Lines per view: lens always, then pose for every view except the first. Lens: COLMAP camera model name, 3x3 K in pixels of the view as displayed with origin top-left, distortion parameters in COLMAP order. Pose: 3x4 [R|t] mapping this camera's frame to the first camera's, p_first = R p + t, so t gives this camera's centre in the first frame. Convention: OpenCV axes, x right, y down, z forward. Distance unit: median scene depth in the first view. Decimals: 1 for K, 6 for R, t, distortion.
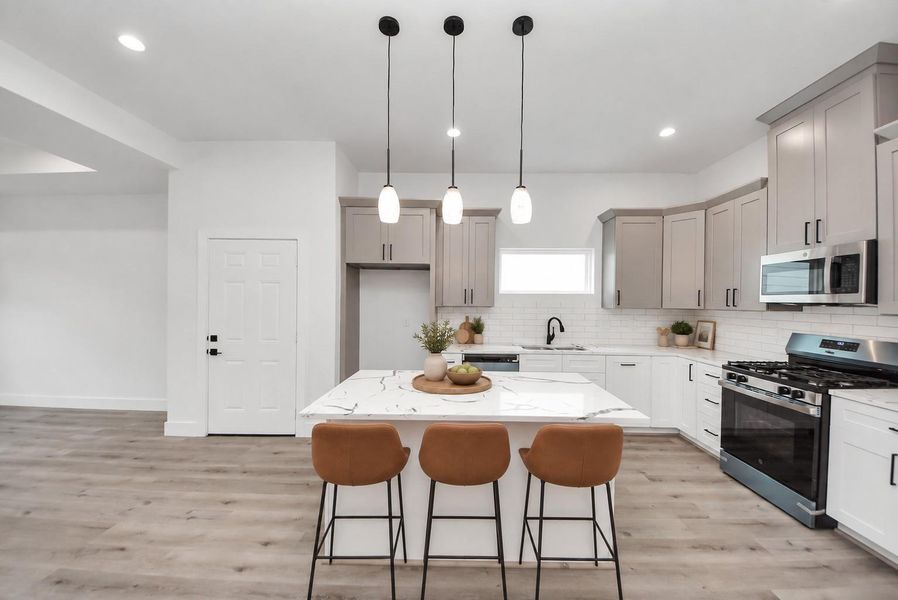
lens RADIAL K [[317.0, 0, 451.4], [0, 317.0, 305.3], [0, 0, 1]] dist [0.014875, -0.014120]
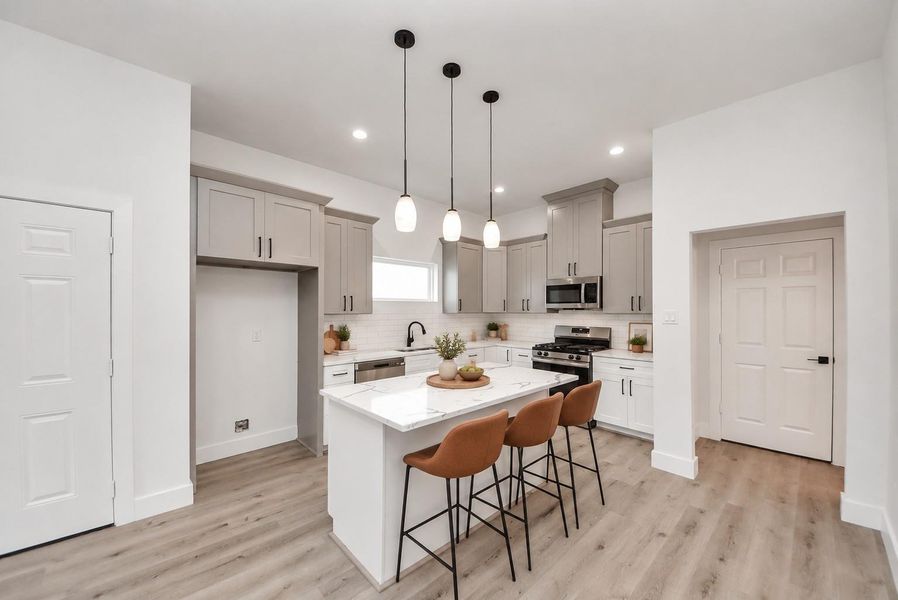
lens RADIAL K [[325.7, 0, 447.9], [0, 325.7, 309.0], [0, 0, 1]] dist [-0.002168, -0.000222]
pose [[0.722719, -0.009198, 0.691081, -0.573255], [0.013313, 0.999911, -0.000613, -0.009093], [-0.691014, 0.009644, 0.722777, 0.116716]]
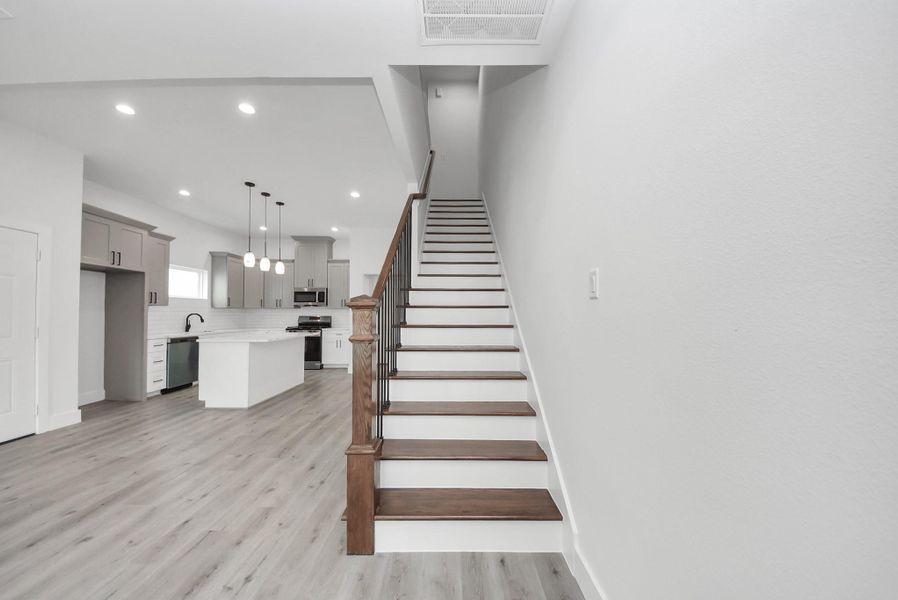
lens RADIAL K [[325.7, 0, 447.9], [0, 325.7, 309.0], [0, 0, 1]] dist [-0.002168, -0.000222]
pose [[-0.017005, 0.003963, 0.999848, -1.834036], [0.008105, 0.999960, -0.003826, 0.046464], [-0.999823, 0.008038, -0.017037, -0.282744]]
